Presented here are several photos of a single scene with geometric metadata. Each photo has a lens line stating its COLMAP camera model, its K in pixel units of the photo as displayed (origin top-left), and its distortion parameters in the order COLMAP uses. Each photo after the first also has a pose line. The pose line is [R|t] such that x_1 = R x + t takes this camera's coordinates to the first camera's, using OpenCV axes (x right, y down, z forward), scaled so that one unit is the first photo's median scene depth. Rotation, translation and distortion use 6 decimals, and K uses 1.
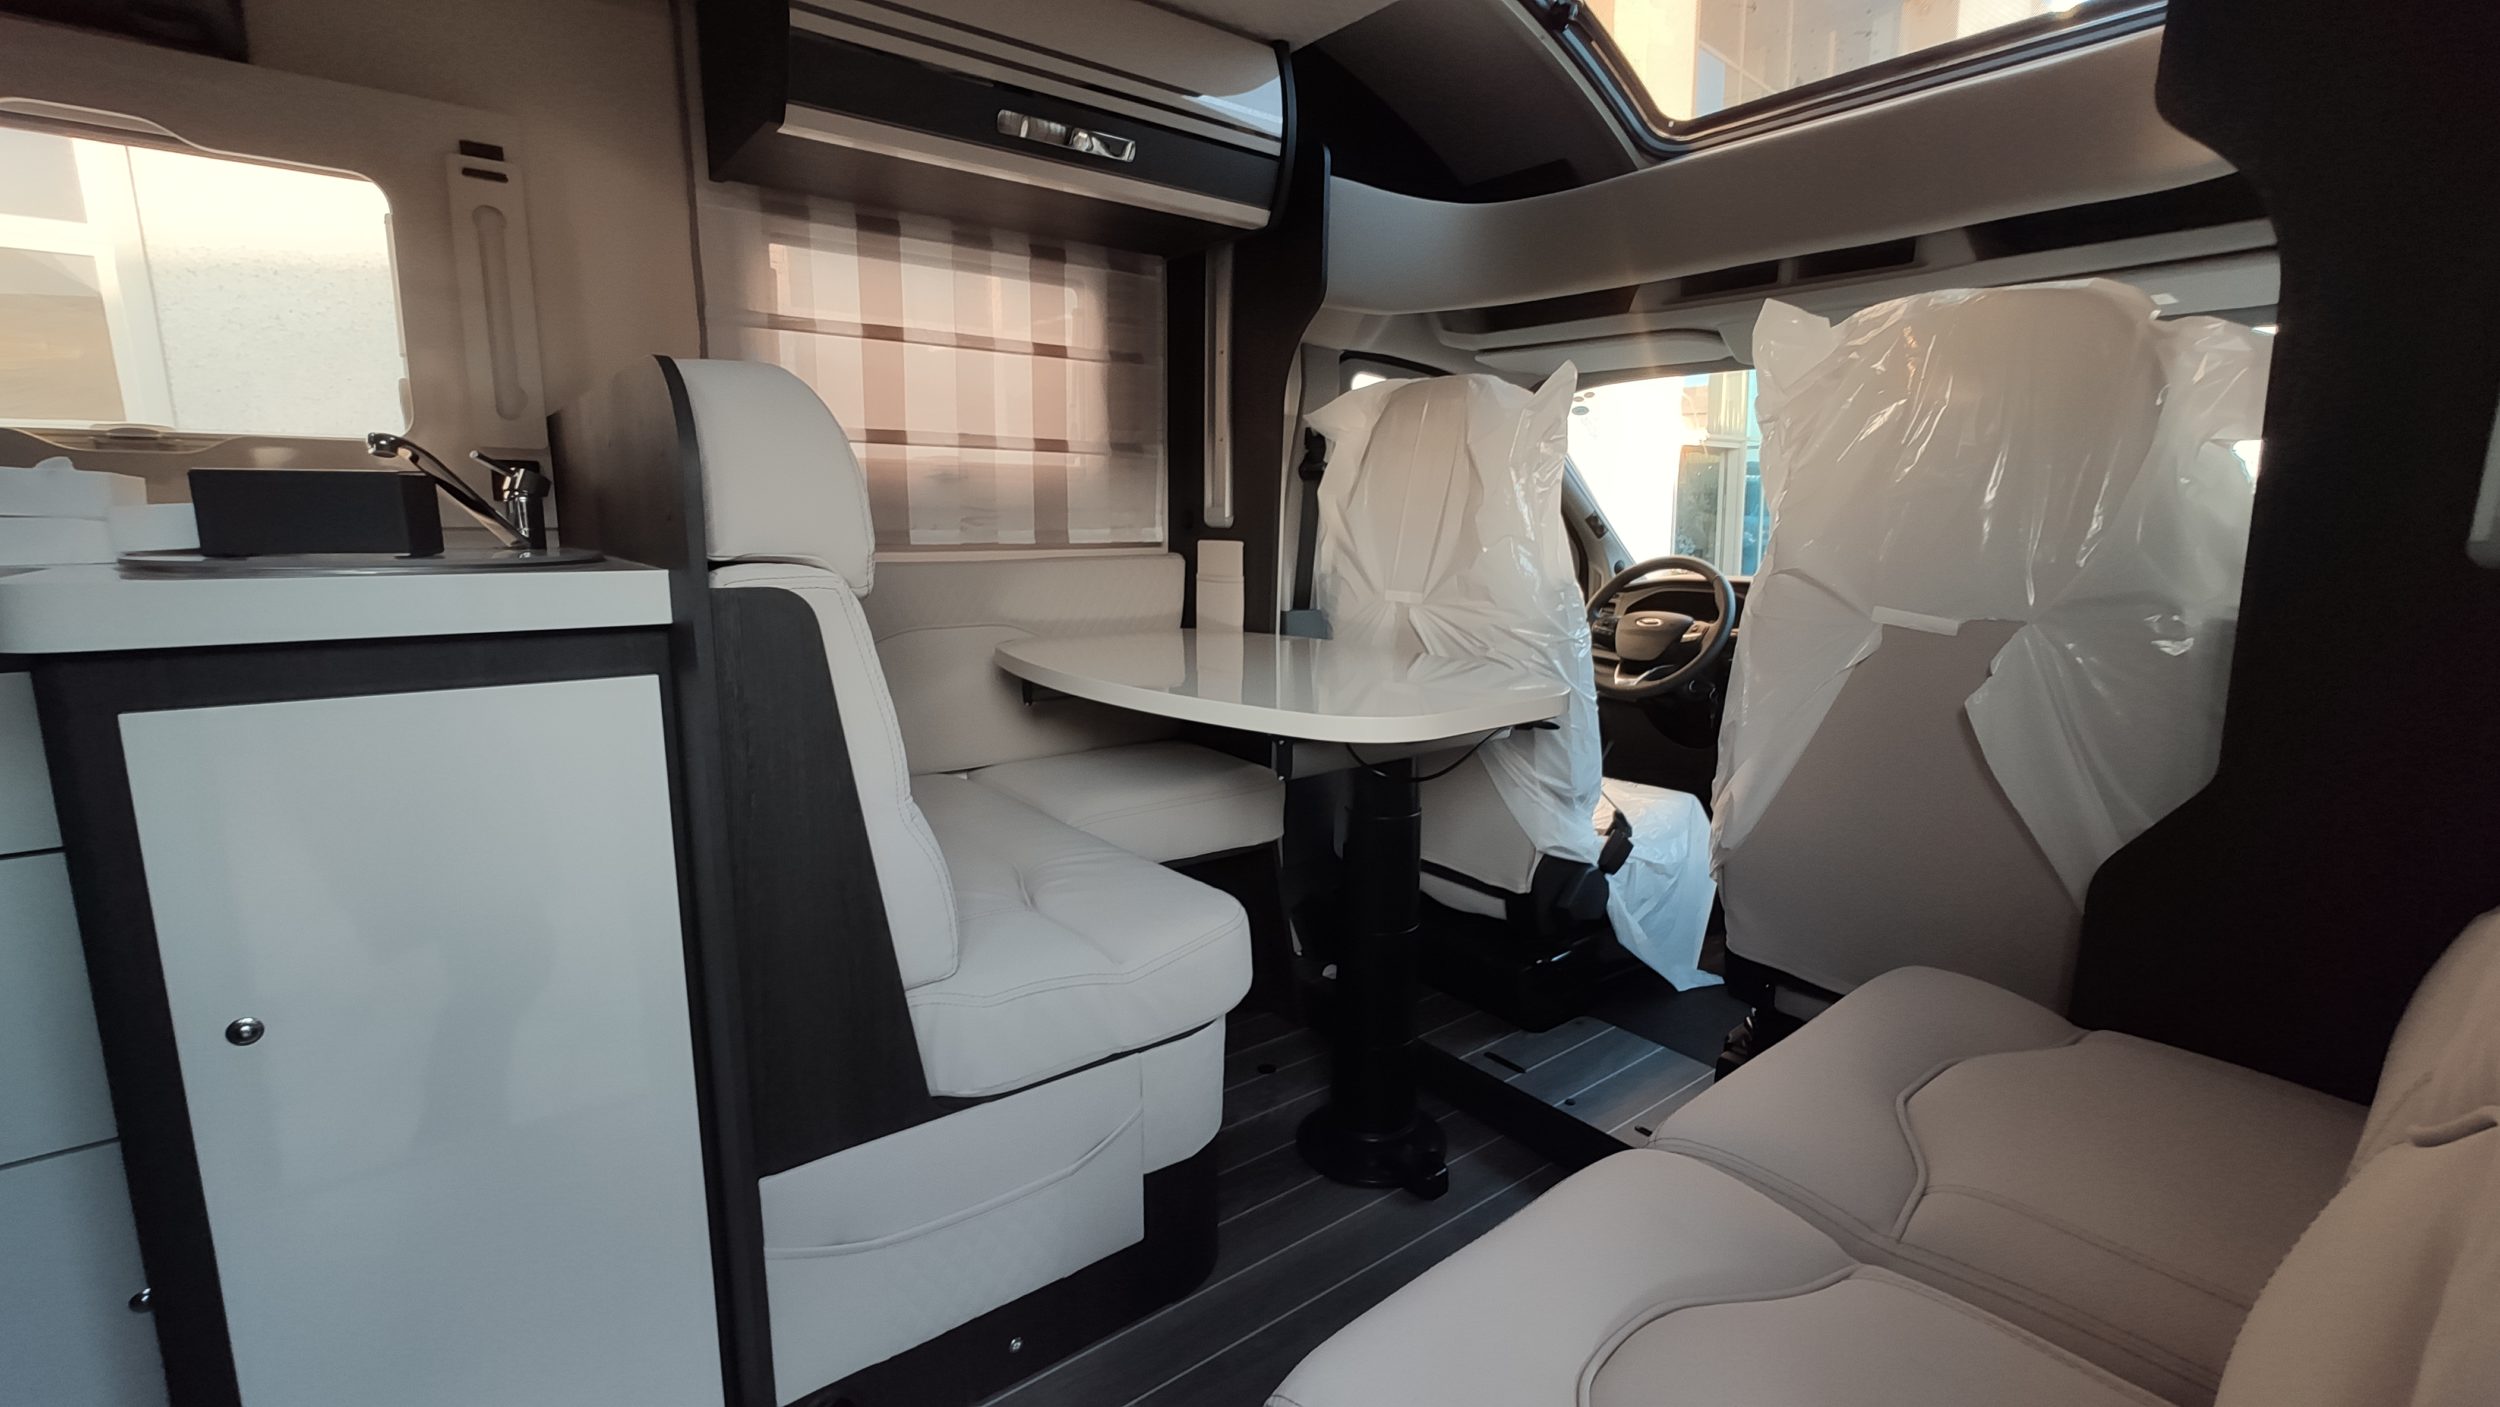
lens RADIAL K [[1084.8, 0, 1264.3], [0, 1084.8, 711.1], [0, 0, 1]] dist [-0.026328, 0.008520]
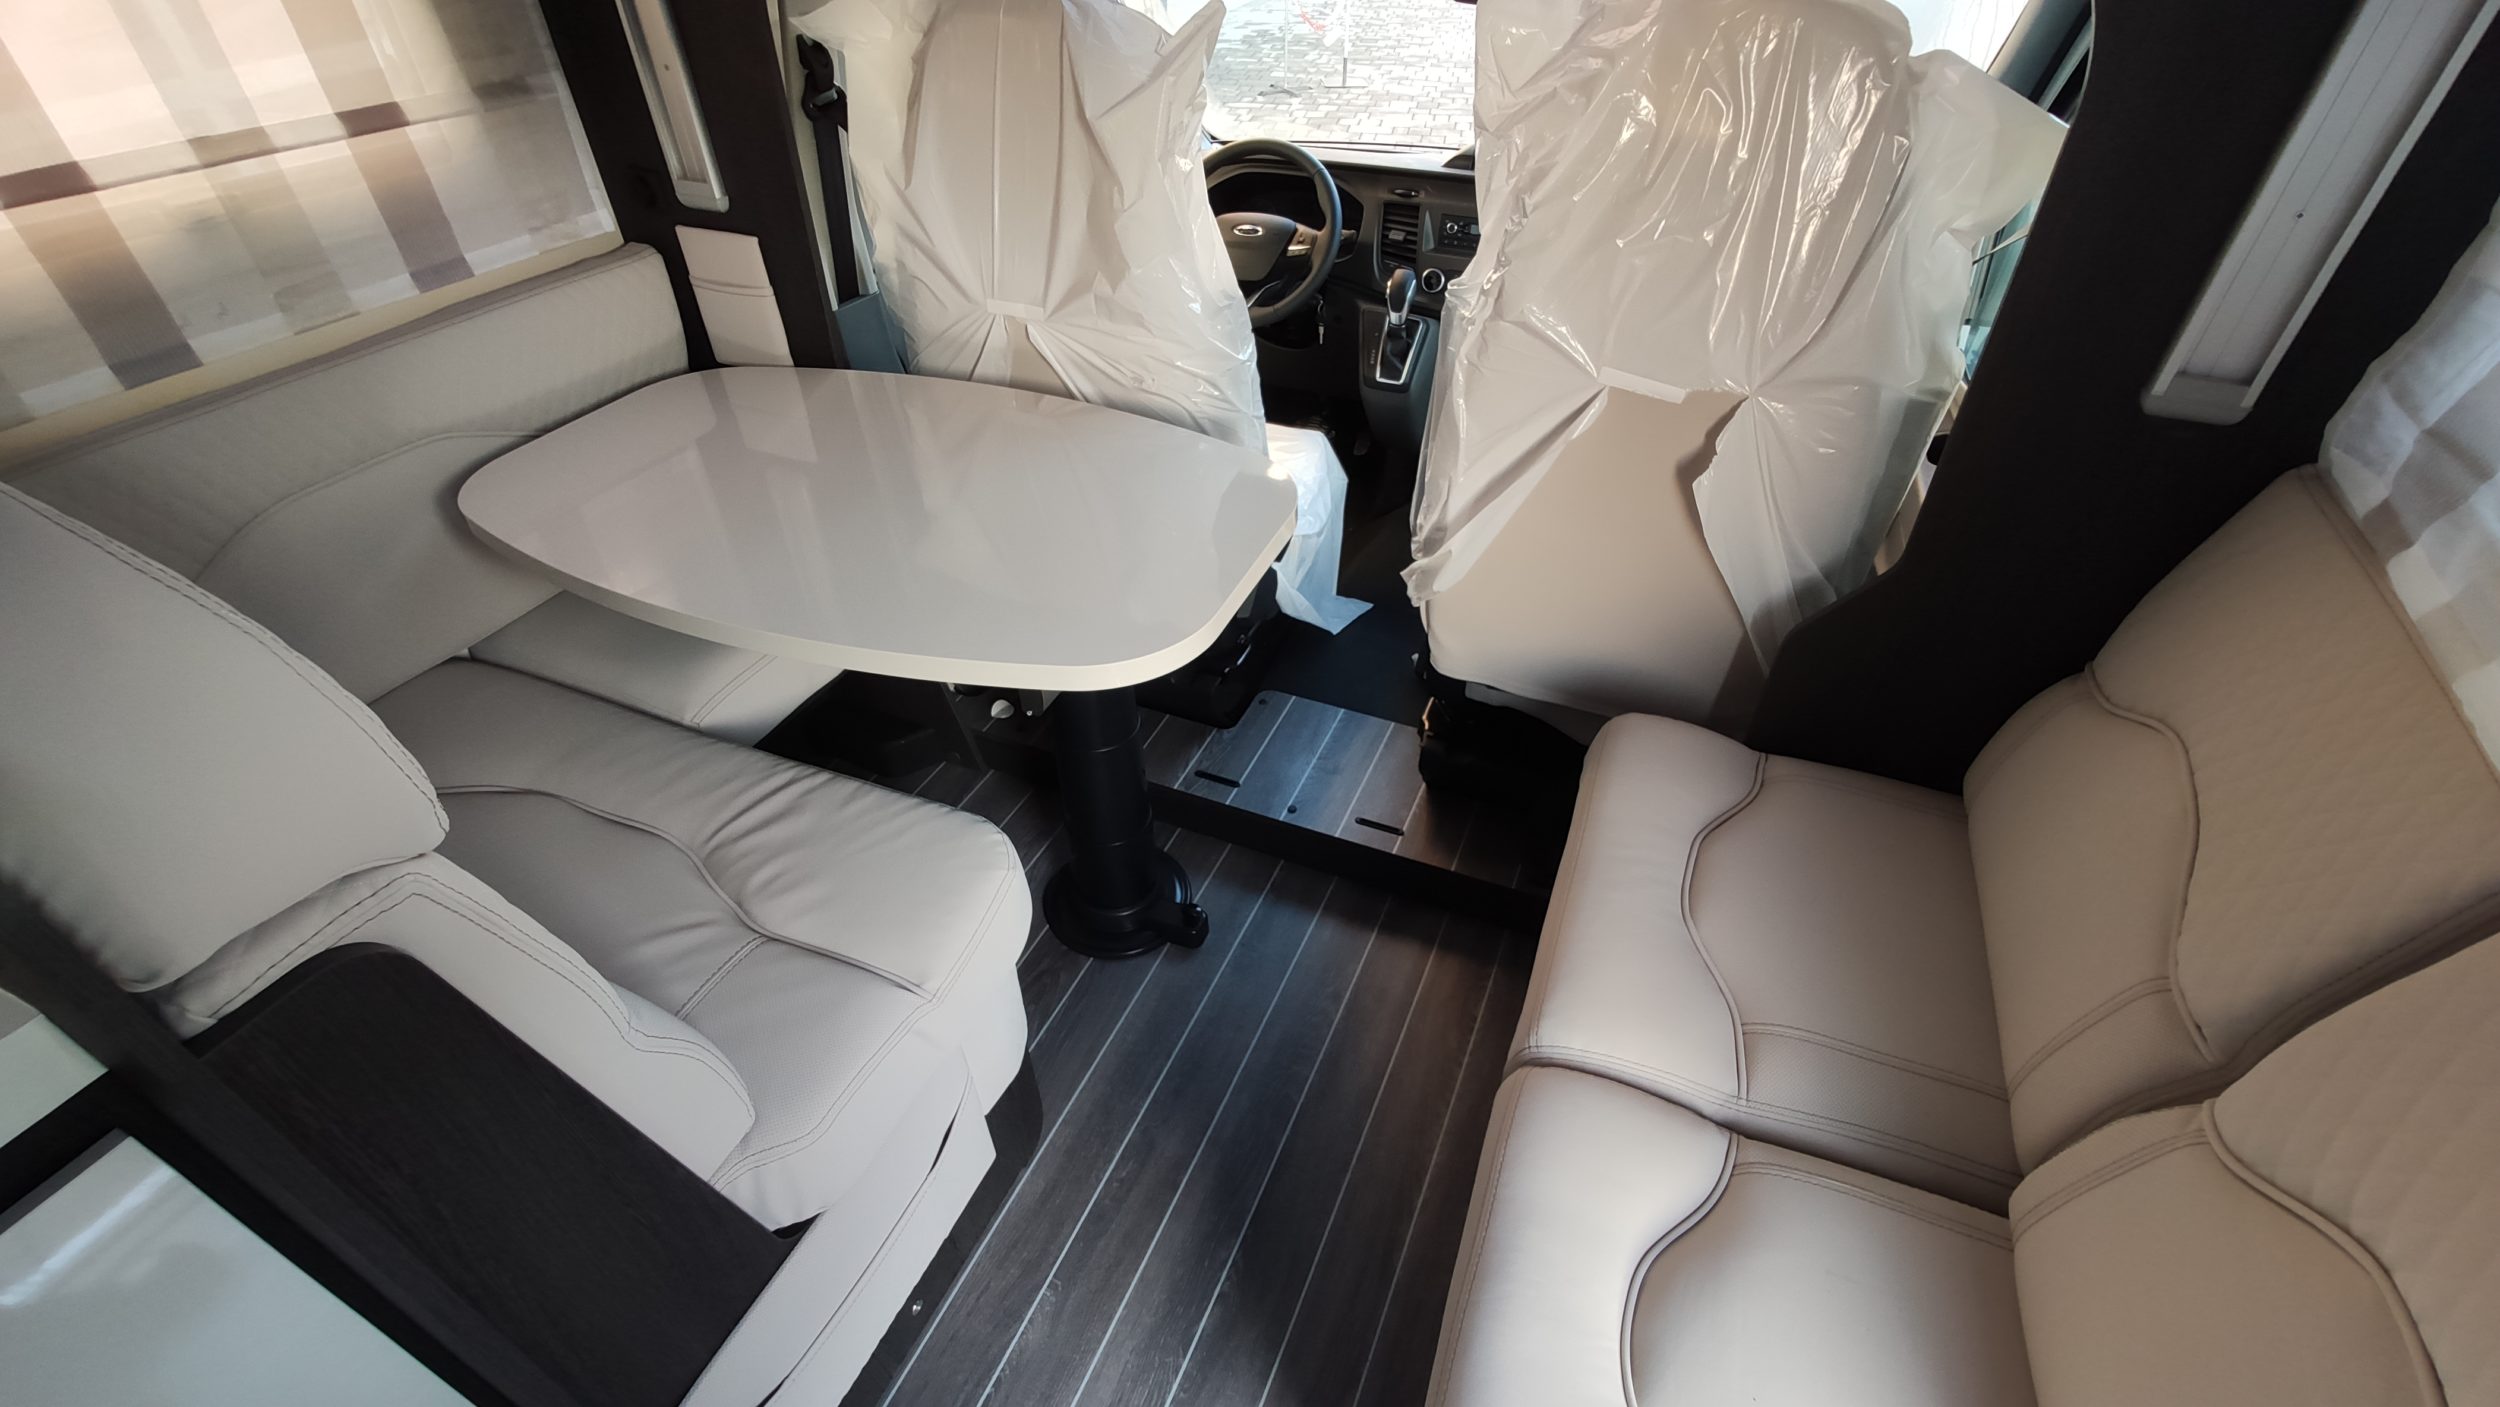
lens RADIAL K [[1084.8, 0, 1264.3], [0, 1084.8, 711.1], [0, 0, 1]] dist [-0.026328, 0.008520]
pose [[0.877529, -0.312929, 0.363343, -0.084180], [0.095331, 0.856440, 0.507368, -0.225922], [-0.469952, -0.410592, 0.781383, 0.181524]]
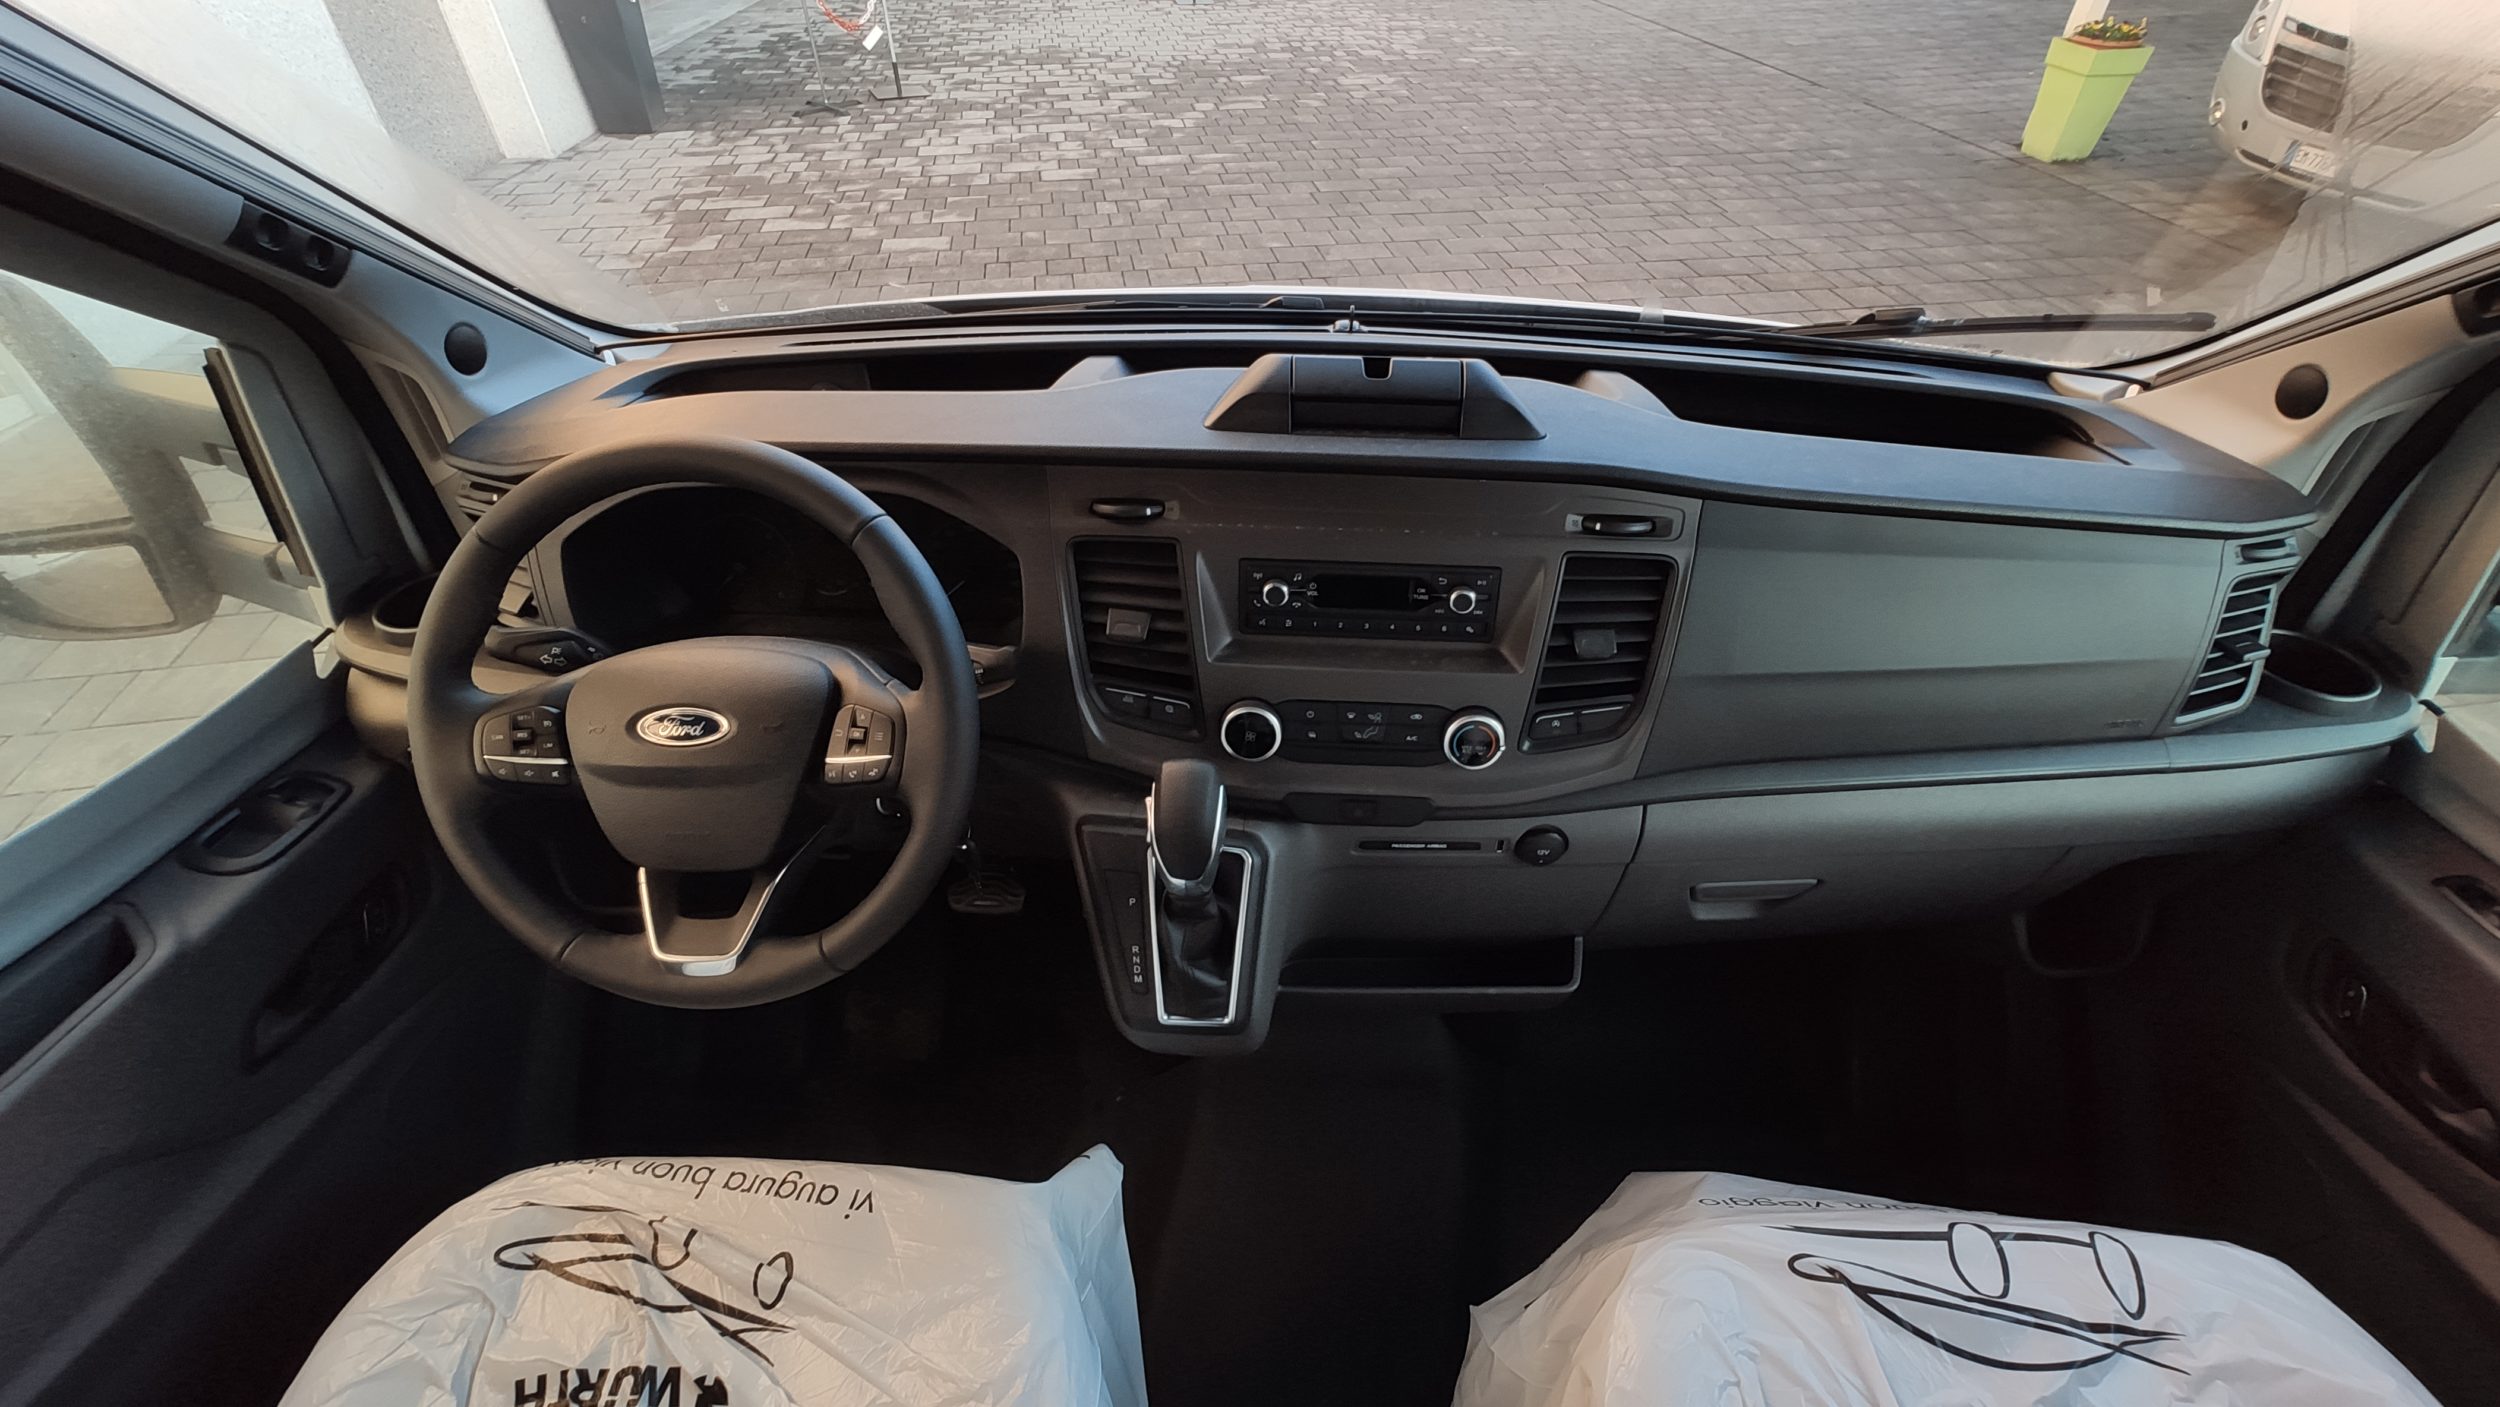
lens RADIAL K [[1084.8, 0, 1264.3], [0, 1084.8, 711.1], [0, 0, 1]] dist [-0.026328, 0.008520]
pose [[0.658476, -0.490342, 0.570941, 0.345812], [0.139495, 0.824996, 0.547652, -0.255975], [-0.739561, -0.280973, 0.611641, 0.841005]]
